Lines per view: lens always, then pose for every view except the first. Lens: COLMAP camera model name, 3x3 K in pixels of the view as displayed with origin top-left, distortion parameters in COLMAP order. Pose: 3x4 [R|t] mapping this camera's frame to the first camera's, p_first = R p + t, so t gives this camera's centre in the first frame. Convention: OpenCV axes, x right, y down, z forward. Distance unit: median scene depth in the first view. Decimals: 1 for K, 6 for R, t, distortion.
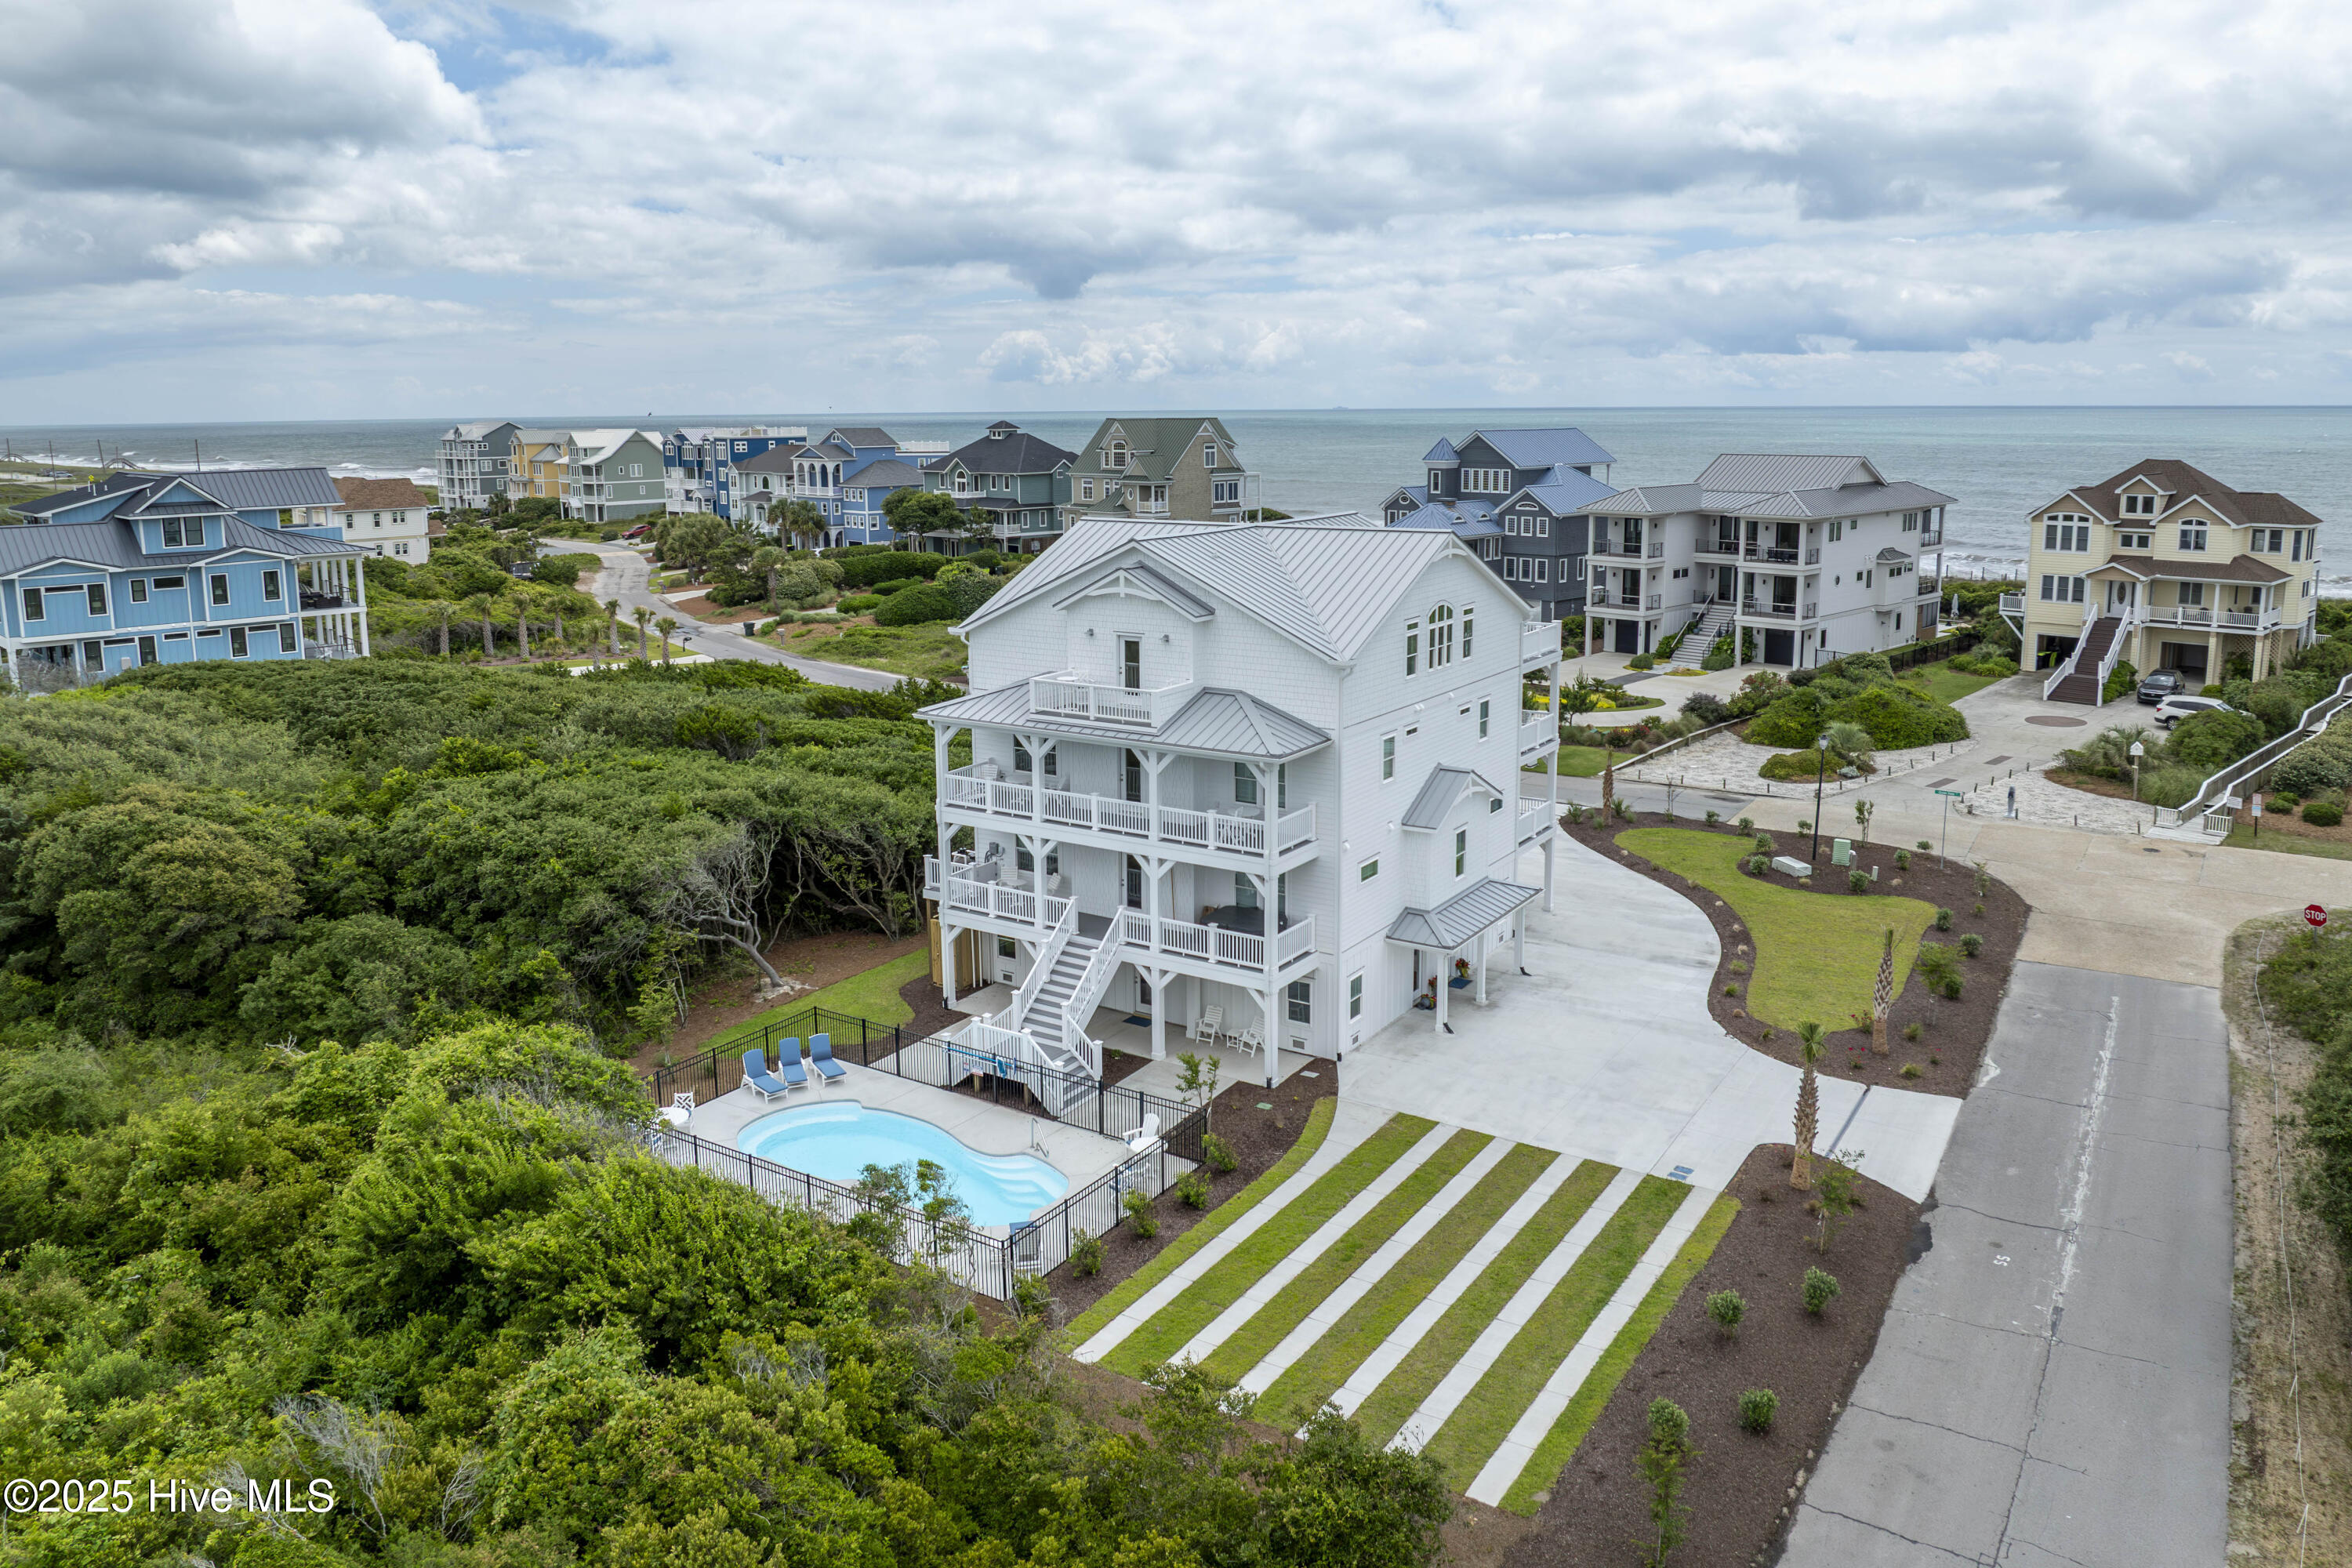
lens RADIAL K [[1657.6, 0, 1179.0], [0, 1657.6, 677.3], [0, 0, 1]] dist [-0.022585, -0.025830]
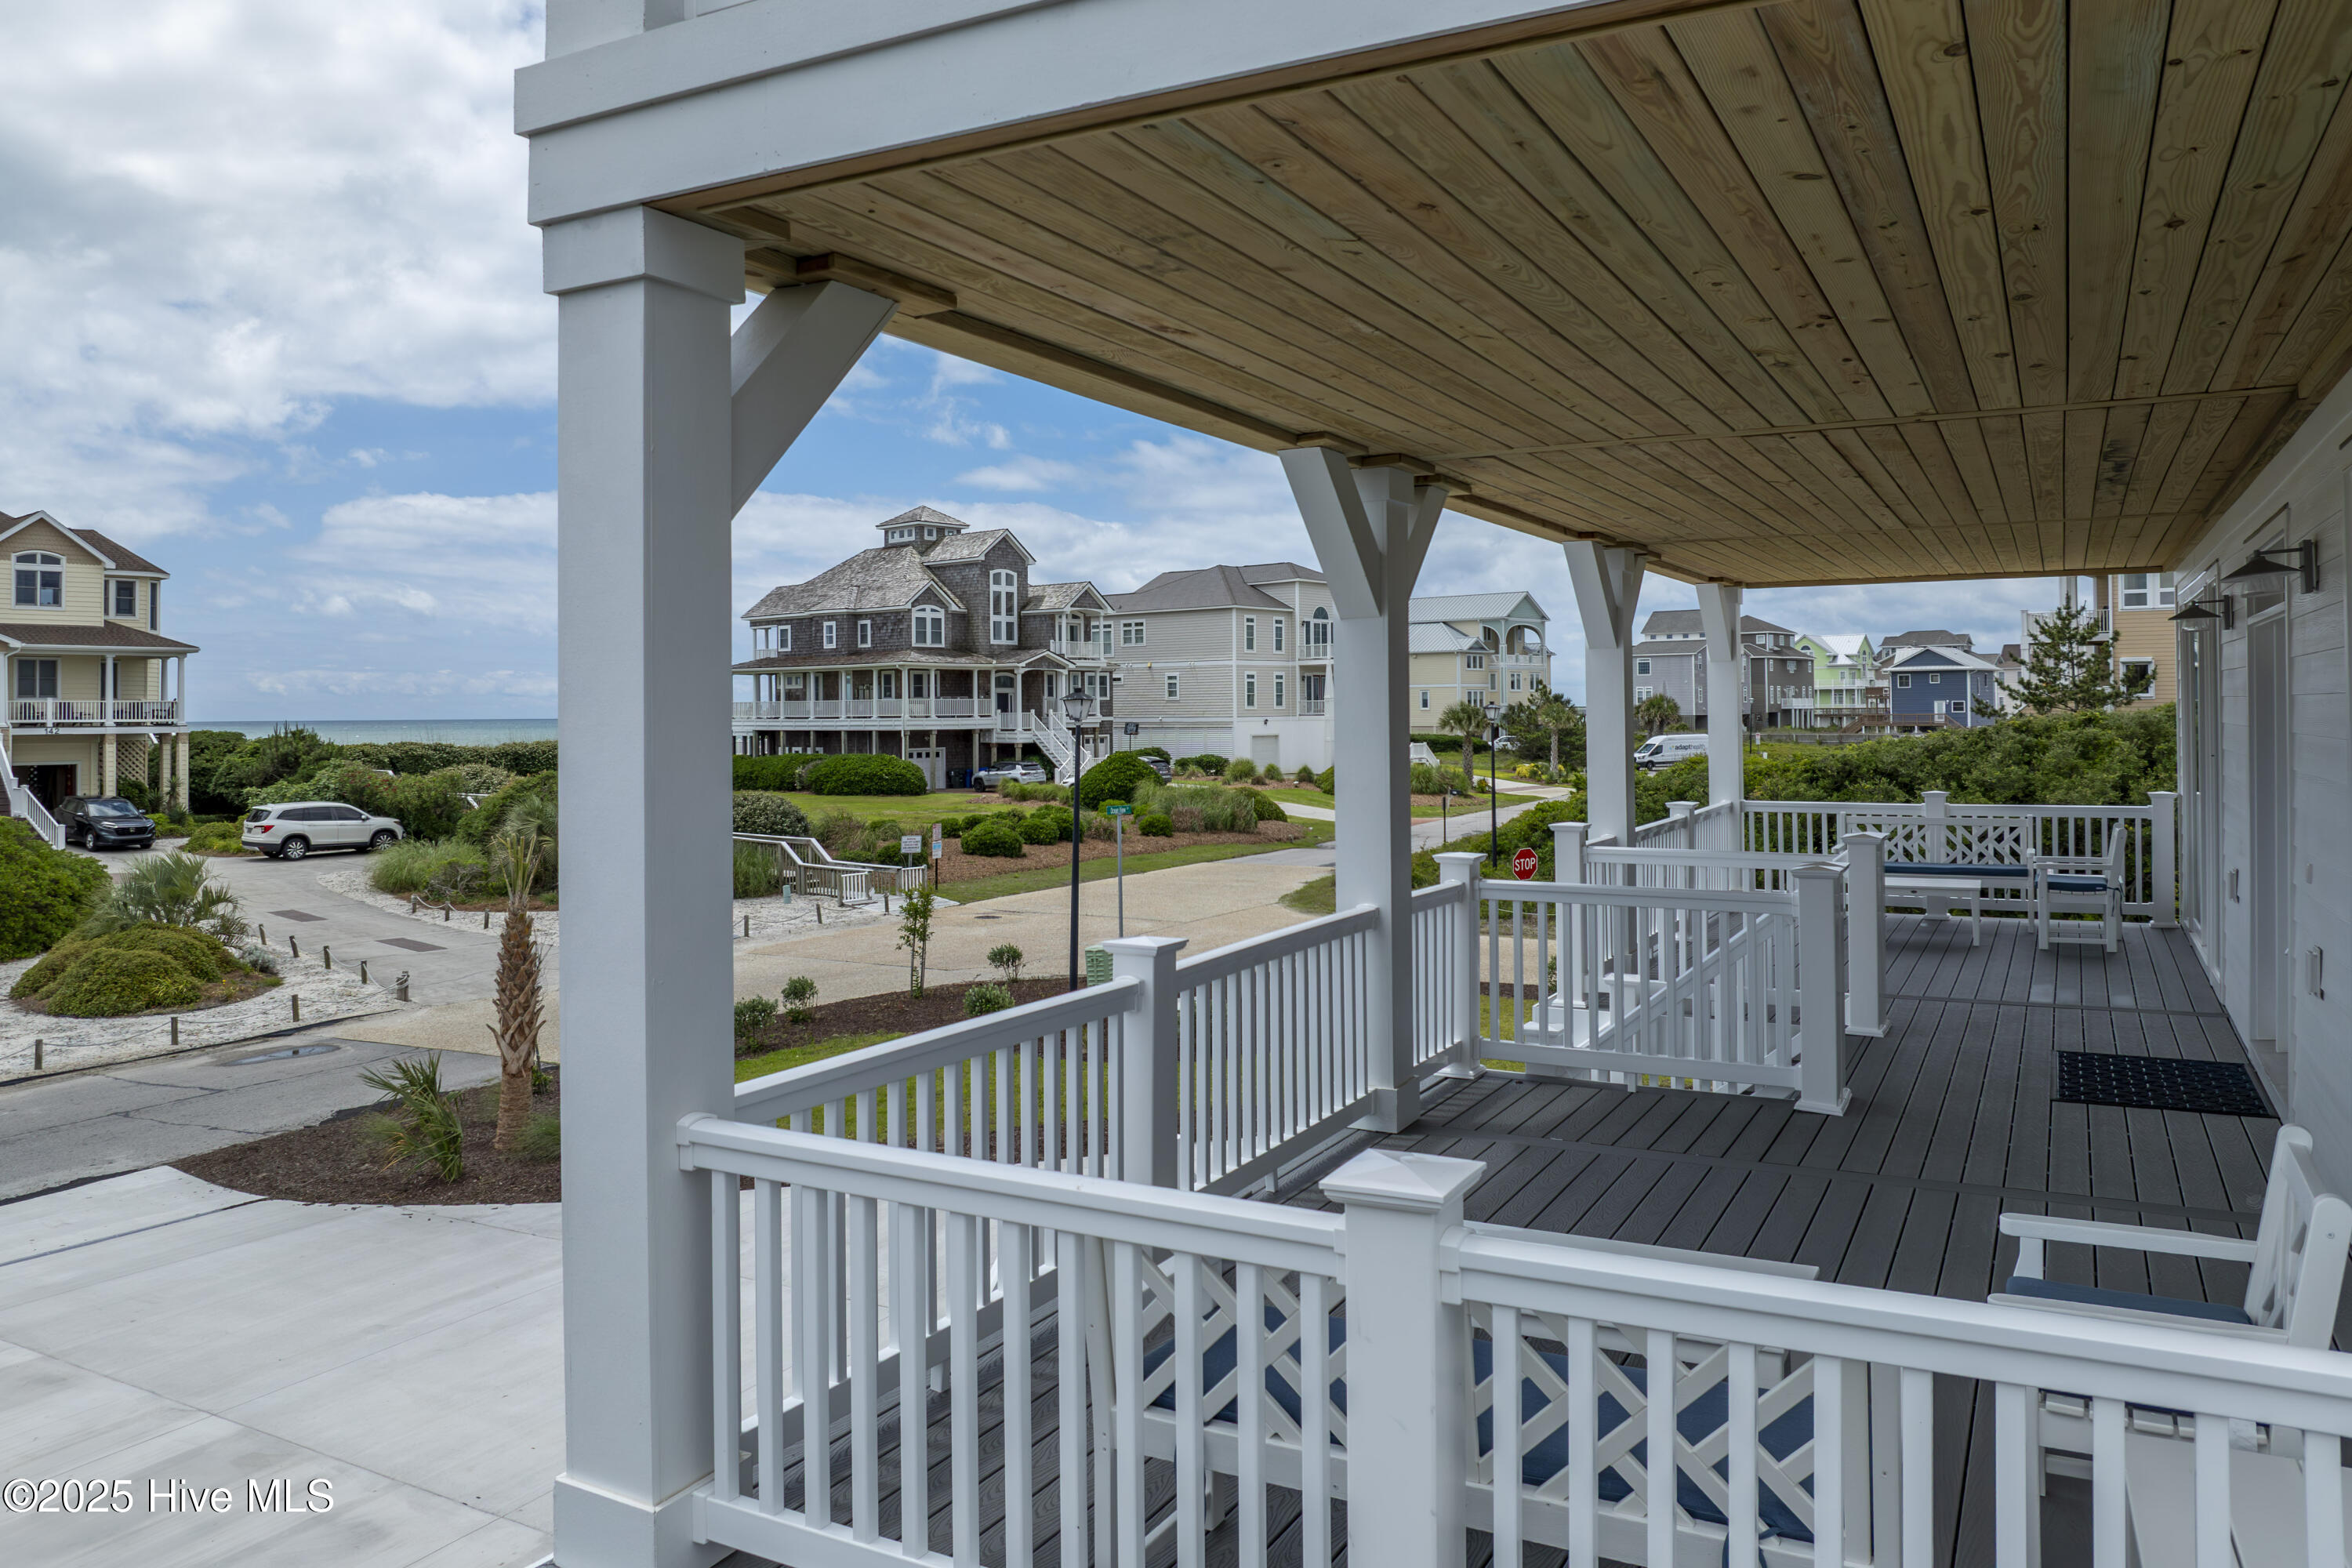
lens RADIAL K [[1660.3, 0, 1180.2], [0, 1660.3, 715.7], [0, 0, 1]] dist [-0.031062, -0.007254]
pose [[-0.091026, 0.007518, 0.995820, -0.016061], [0.169534, 0.985491, 0.008057, 0.048716], [-0.981312, 0.169559, -0.090980, 1.165785]]
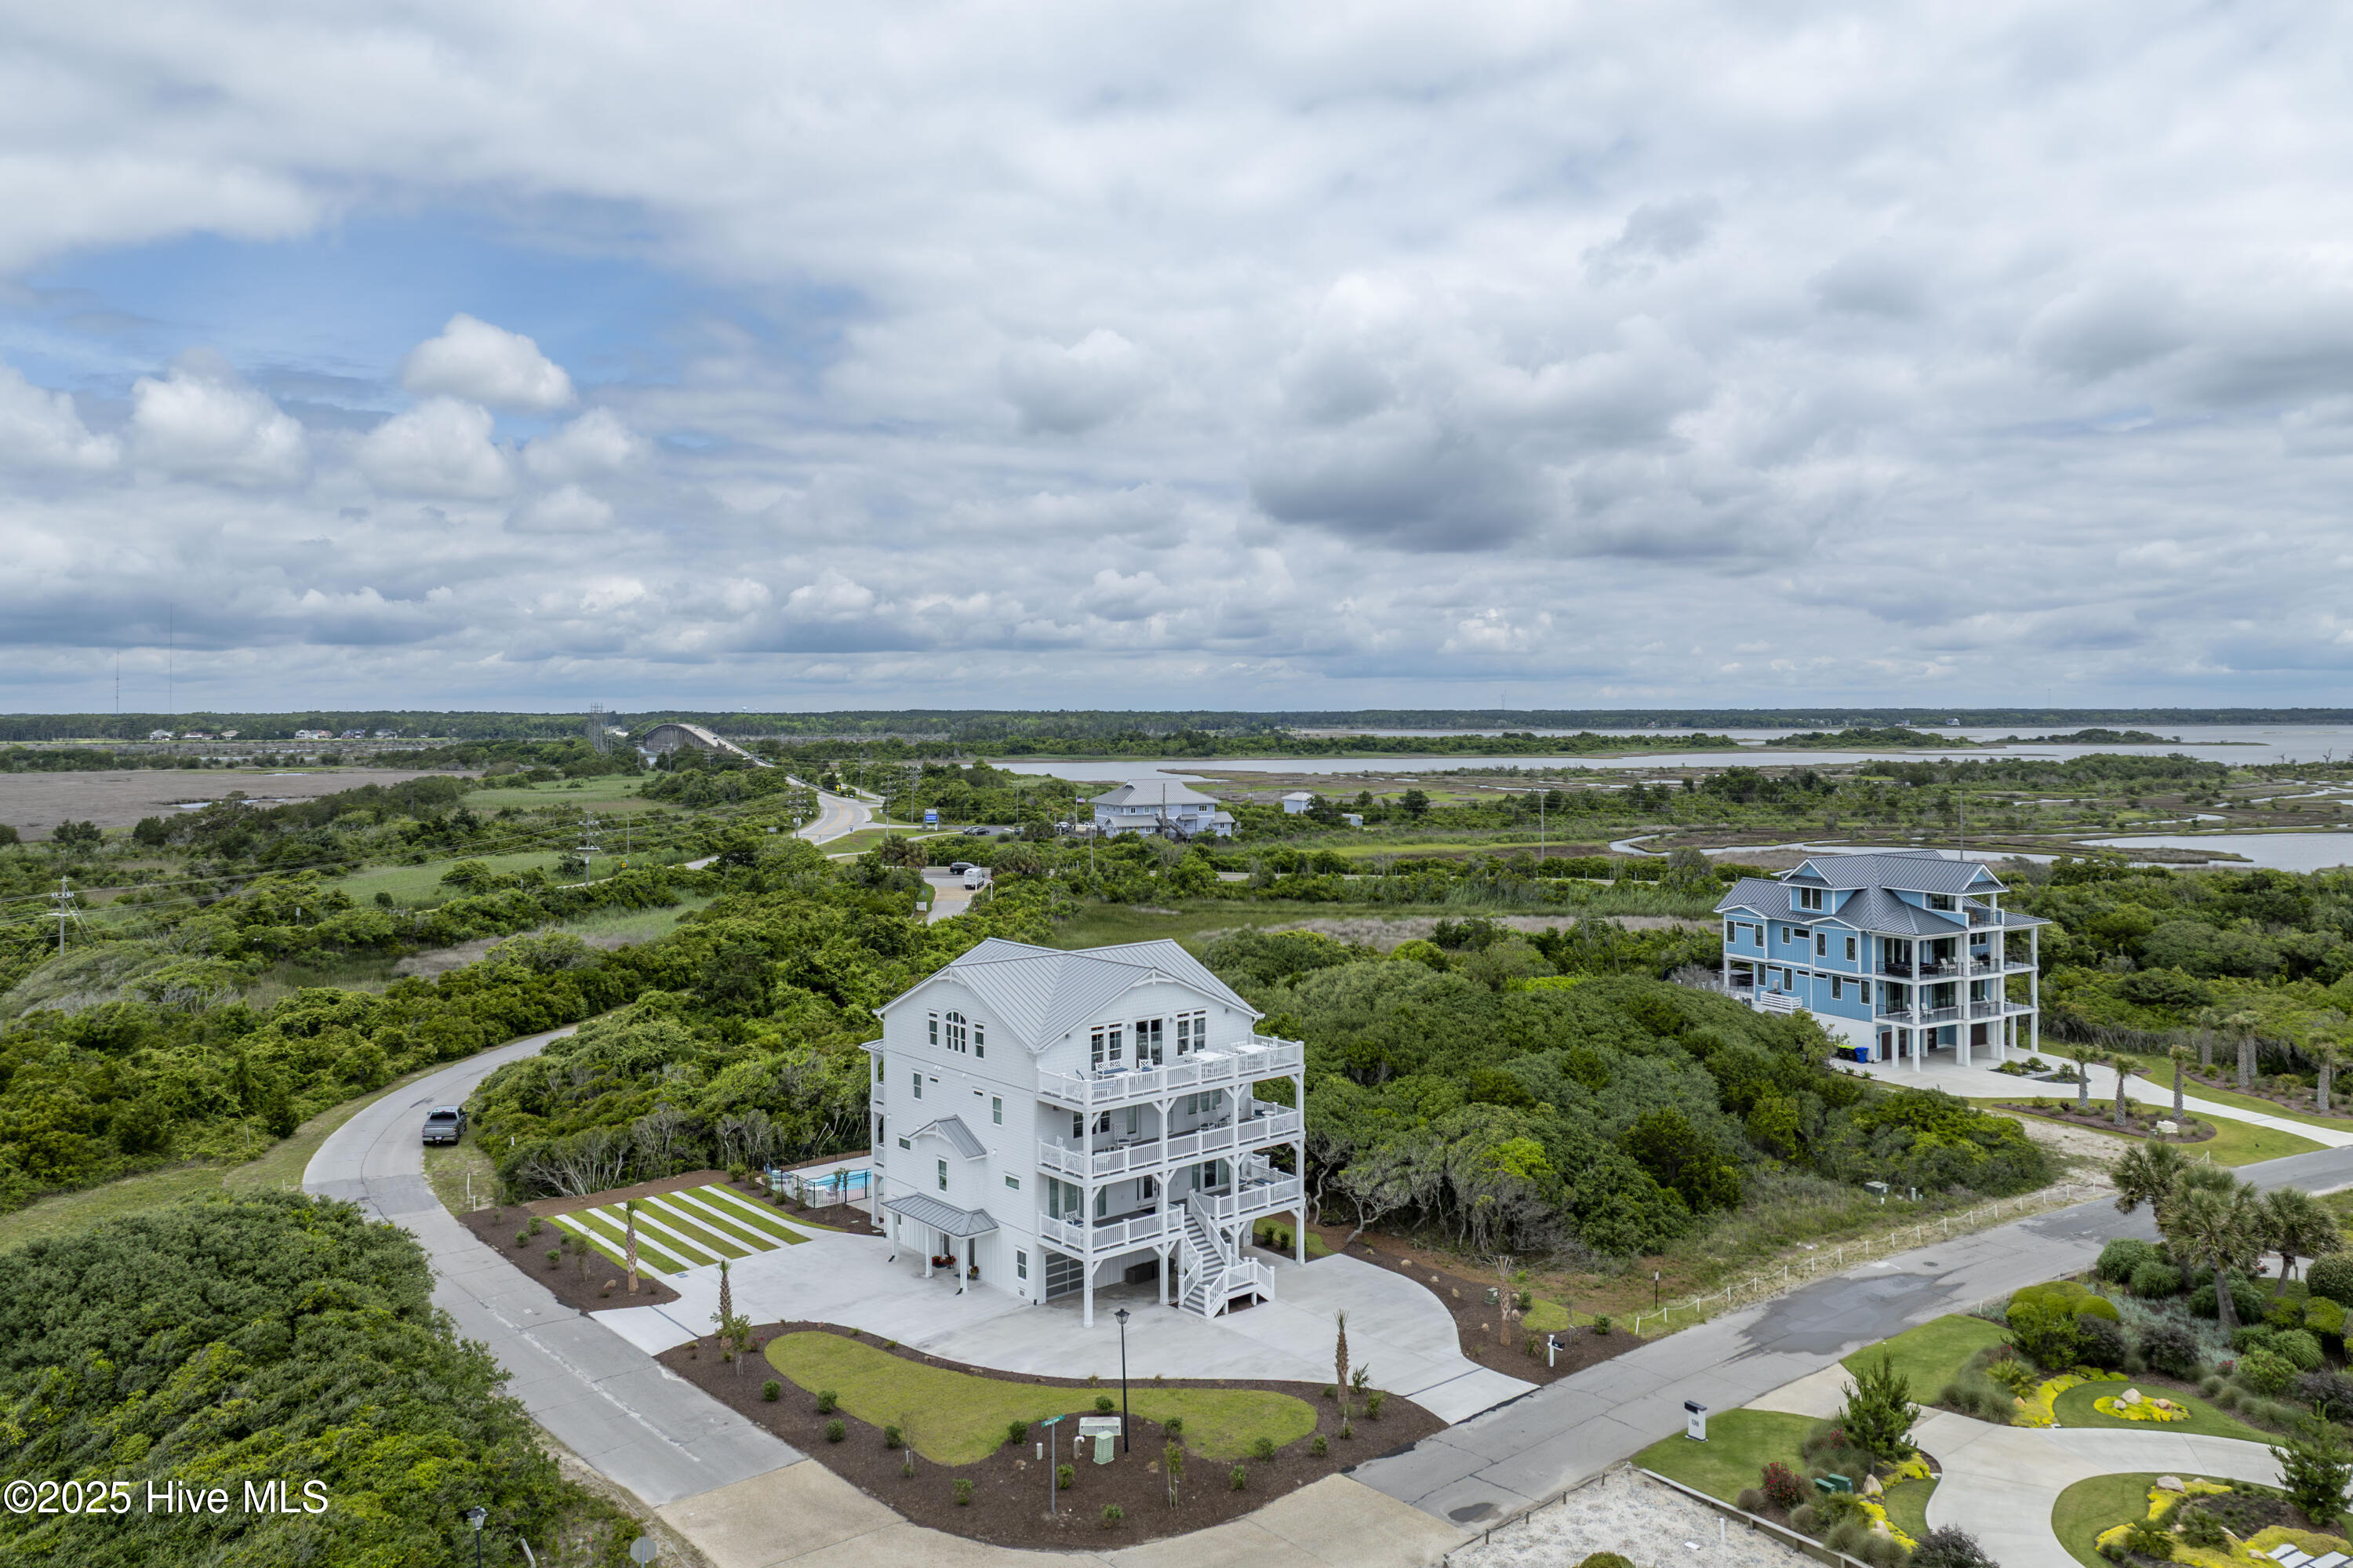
lens RADIAL K [[1689.3, 0, 1178.7], [0, 1689.3, 701.0], [0, 0, 1]] dist [-0.021819, -0.004237]
pose [[-0.275356, 0.002783, -0.961338, 1.457103], [-0.148355, 0.987894, 0.045353, -0.390498], [0.949826, 0.155108, -0.271610, 1.412403]]
